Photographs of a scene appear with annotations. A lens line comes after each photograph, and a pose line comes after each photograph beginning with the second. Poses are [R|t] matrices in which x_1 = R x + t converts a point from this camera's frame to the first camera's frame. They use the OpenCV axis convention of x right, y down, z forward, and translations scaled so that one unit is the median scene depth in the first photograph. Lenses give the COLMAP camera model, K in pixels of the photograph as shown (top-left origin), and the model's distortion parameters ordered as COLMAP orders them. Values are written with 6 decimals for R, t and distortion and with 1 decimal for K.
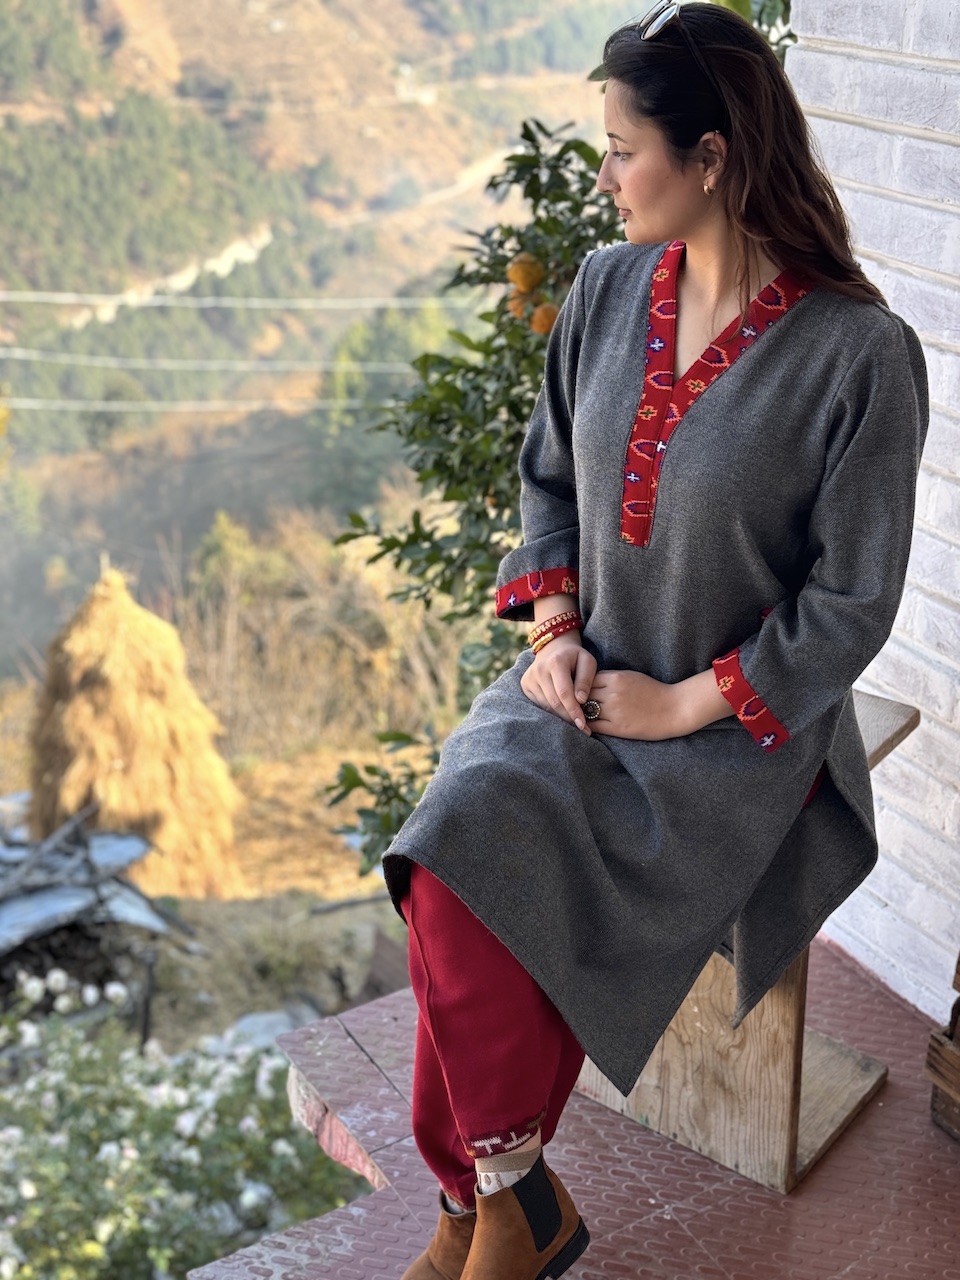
lens RADIAL K [[1788.7, 0, 480.0], [0, 1788.7, 640.0], [0, 0, 1]] dist [0.206430, -0.515422]
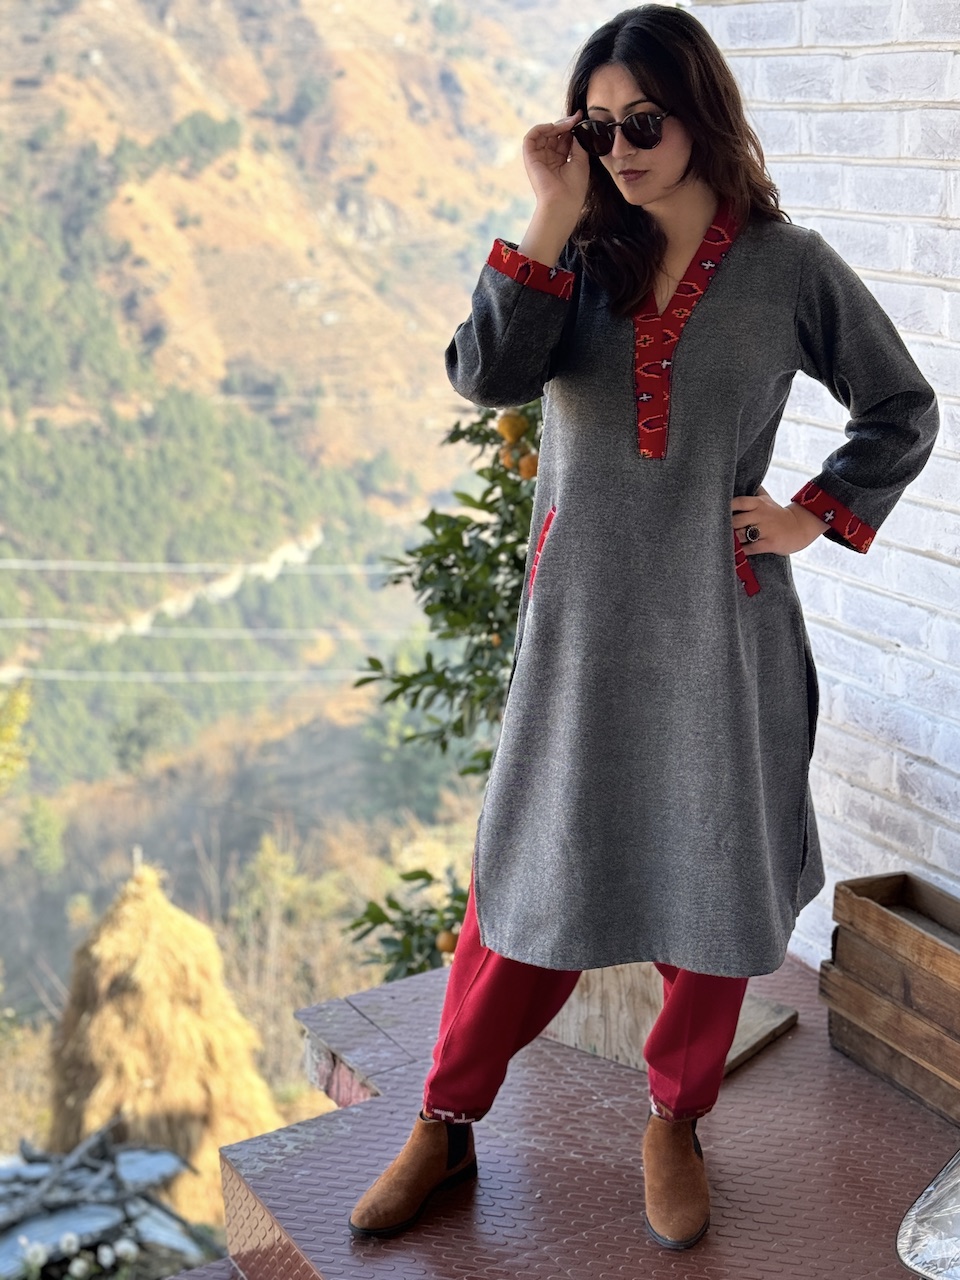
lens RADIAL K [[2187.3, 0, 480.0], [0, 2187.3, 640.0], [0, 0, 1]] dist [0.159332, -0.020846]
pose [[0.998627, -0.026635, -0.045112, 0.020116], [0.017789, 0.982349, -0.186207, 0.060781], [0.049275, 0.185149, 0.981474, -0.114068]]
